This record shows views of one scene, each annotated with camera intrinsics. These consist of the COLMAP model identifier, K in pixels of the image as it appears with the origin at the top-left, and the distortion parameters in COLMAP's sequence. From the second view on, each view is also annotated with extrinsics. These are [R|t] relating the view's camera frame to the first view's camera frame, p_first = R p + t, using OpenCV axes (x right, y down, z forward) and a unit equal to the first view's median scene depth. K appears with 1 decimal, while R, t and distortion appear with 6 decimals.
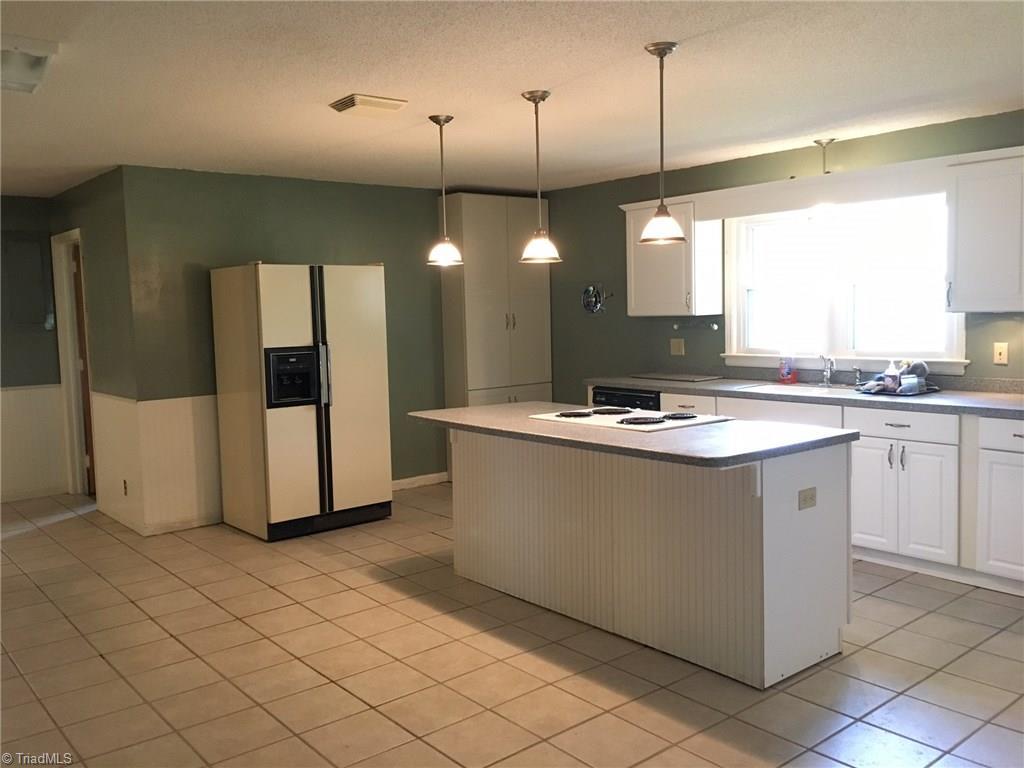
lens RADIAL K [[871.6, 0, 509.4], [0, 871.6, 389.6], [0, 0, 1]] dist [0.033874, 0.008039]
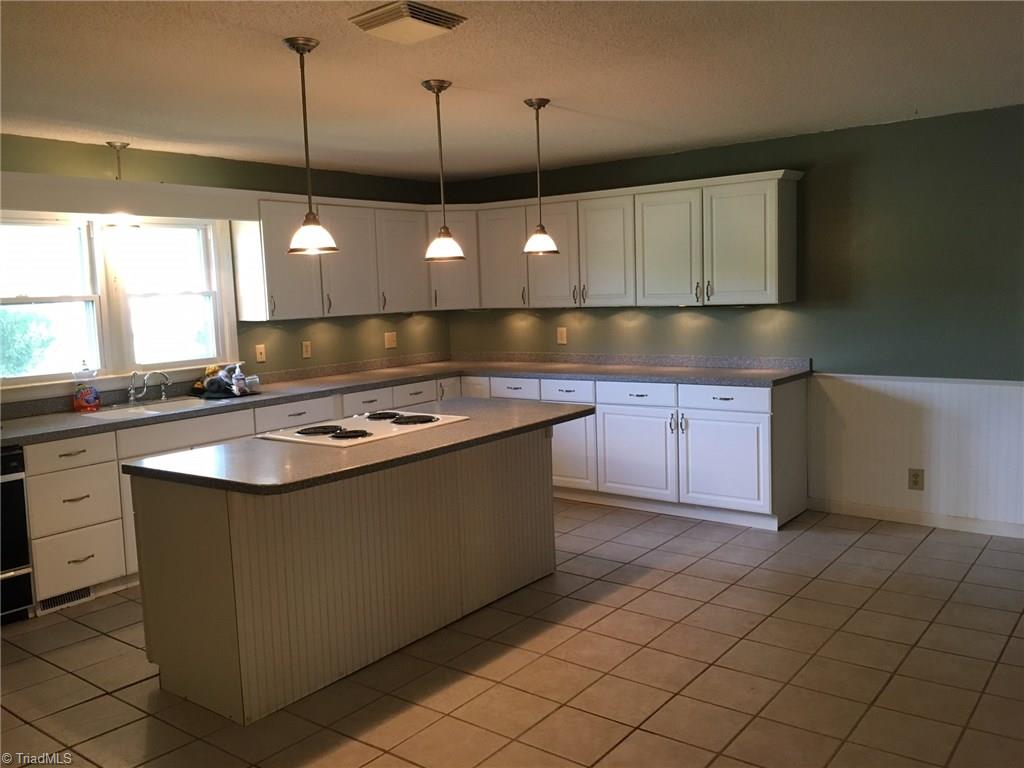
lens RADIAL K [[871.6, 0, 508.5], [0, 871.6, 377.5], [0, 0, 1]] dist [0.033874, 0.008039]
pose [[-0.223241, -0.072802, 0.972041, -0.740552], [0.133249, 0.985567, 0.104417, -0.089739], [-0.965613, 0.152833, -0.210318, 0.928904]]
